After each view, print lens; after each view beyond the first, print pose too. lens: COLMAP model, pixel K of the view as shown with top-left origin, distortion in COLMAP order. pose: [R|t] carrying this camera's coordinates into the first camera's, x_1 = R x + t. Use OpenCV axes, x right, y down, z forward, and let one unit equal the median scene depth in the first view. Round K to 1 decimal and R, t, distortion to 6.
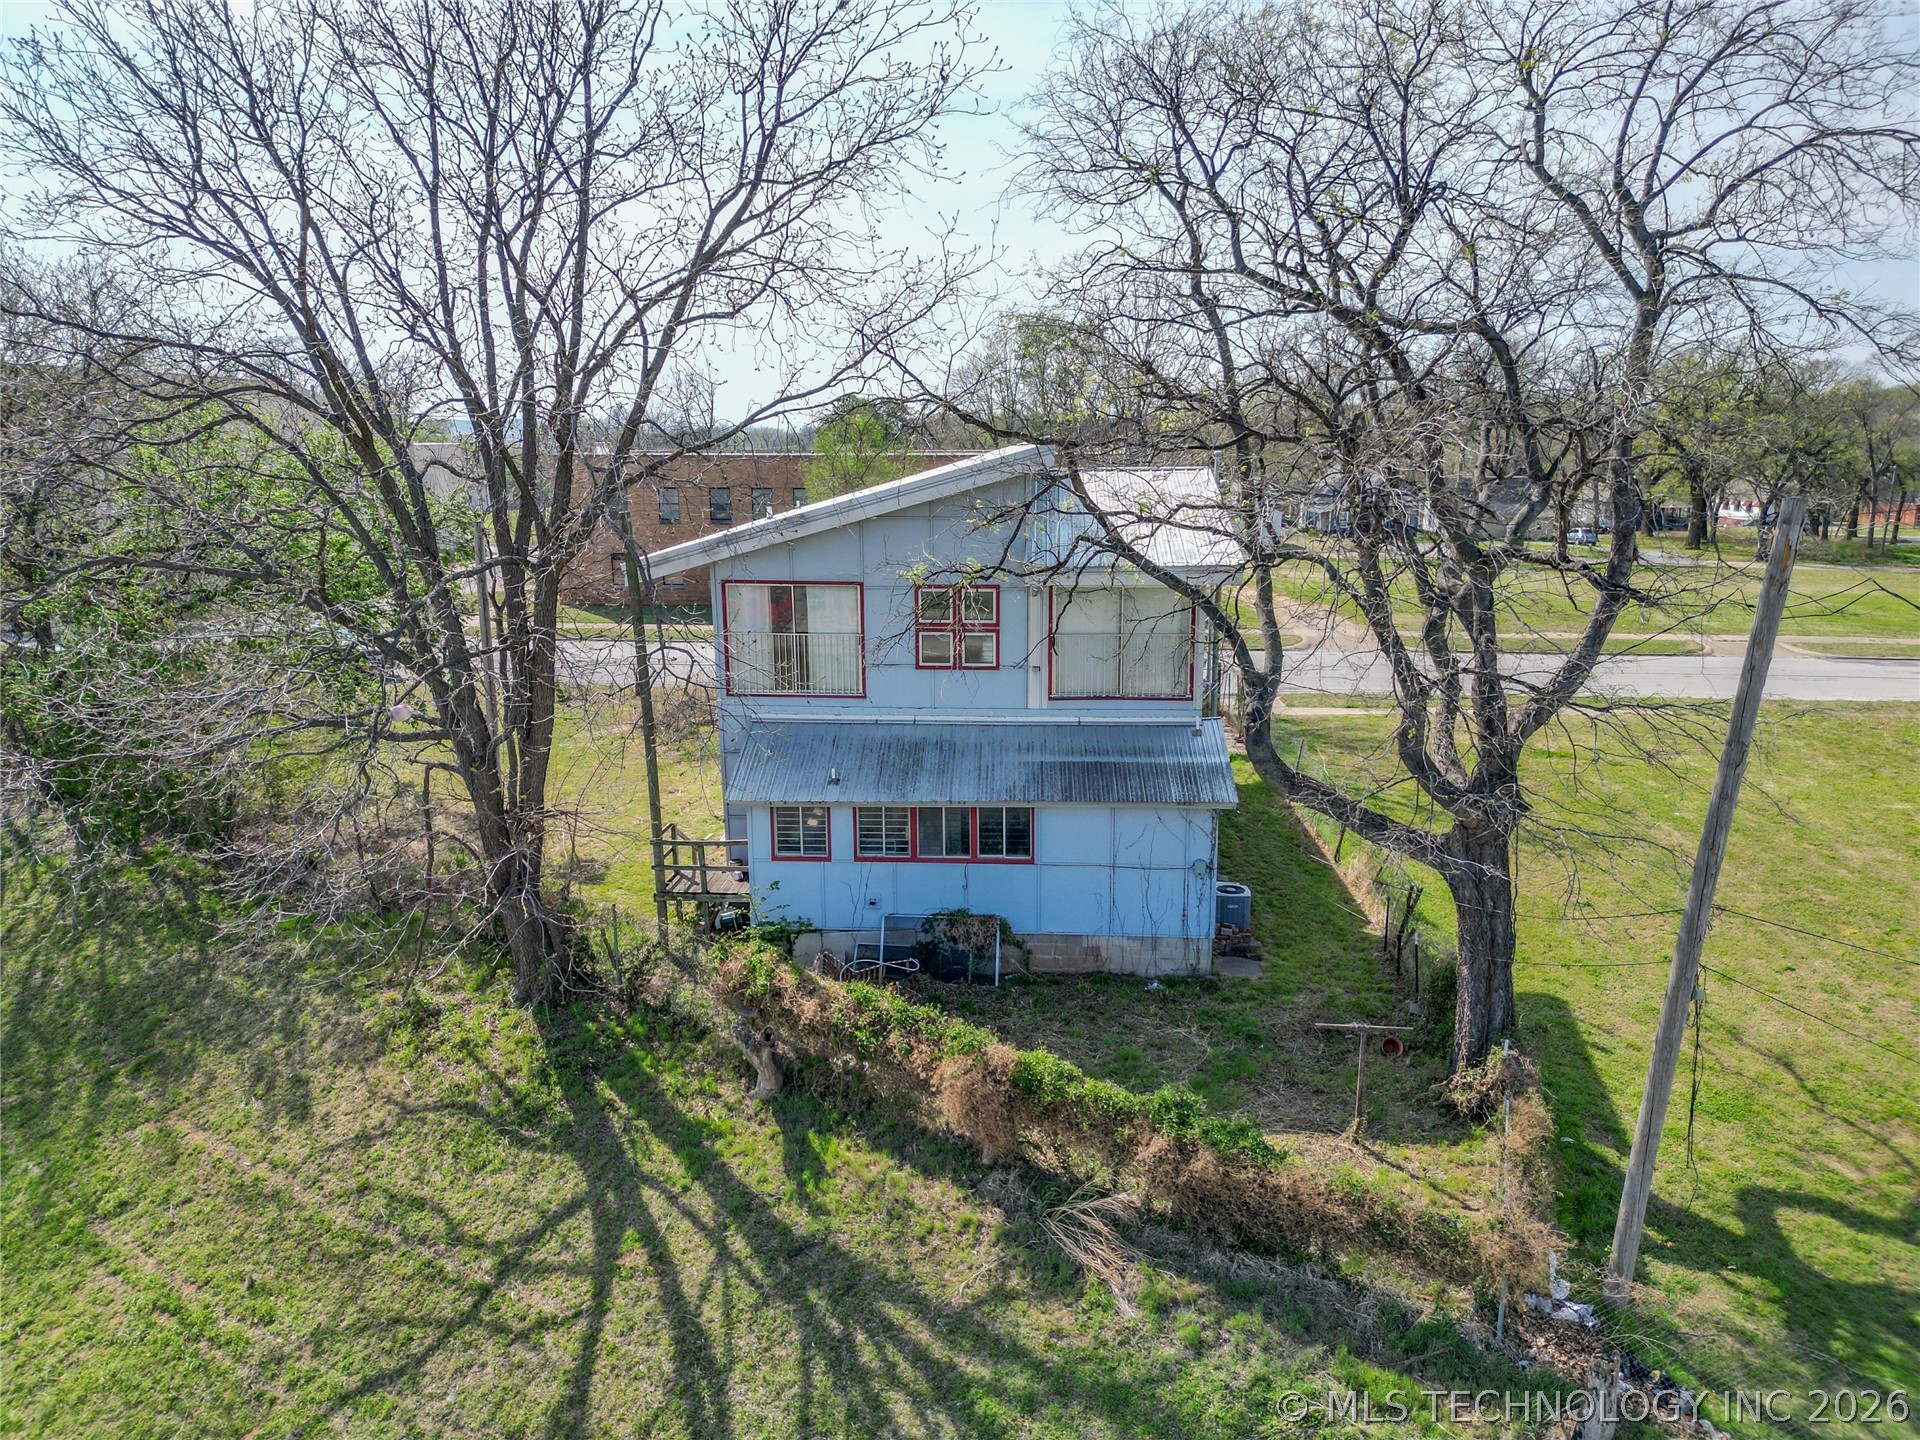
lens RADIAL K [[1373.1, 0, 870.5], [0, 1373.1, 716.1], [0, 0, 1]] dist [0.065957, -0.071201]
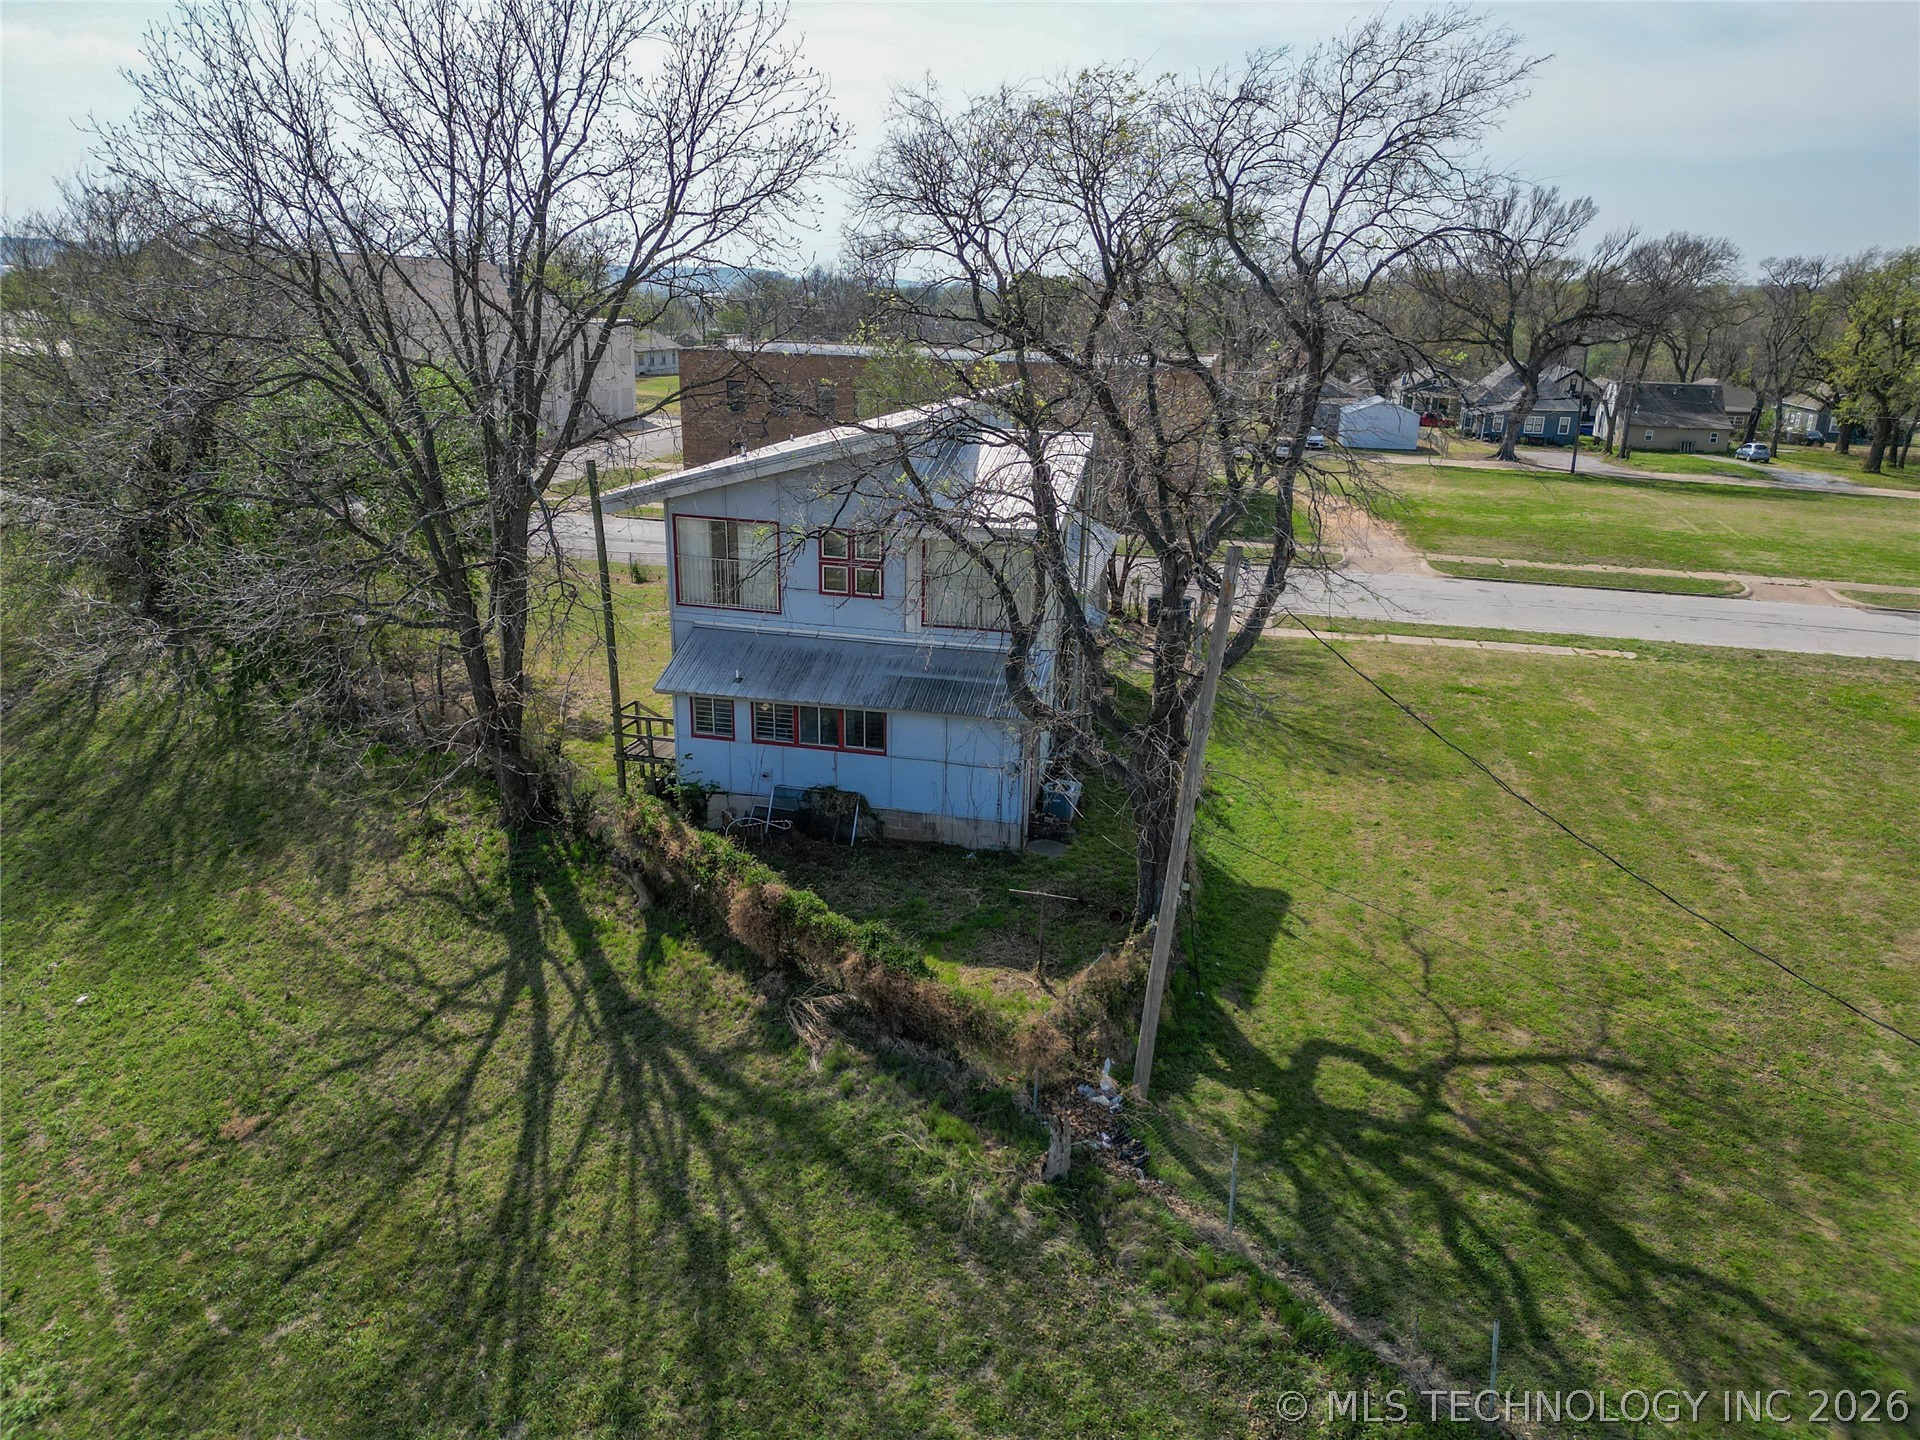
lens RADIAL K [[1373.1, 0, 870.5], [0, 1373.1, 716.1], [0, 0, 1]] dist [0.065957, -0.071201]
pose [[0.985759, 0.075143, -0.150444, 0.342868], [-0.059672, 0.992697, 0.104839, -0.072128], [0.157223, -0.094369, 0.983044, -0.298301]]
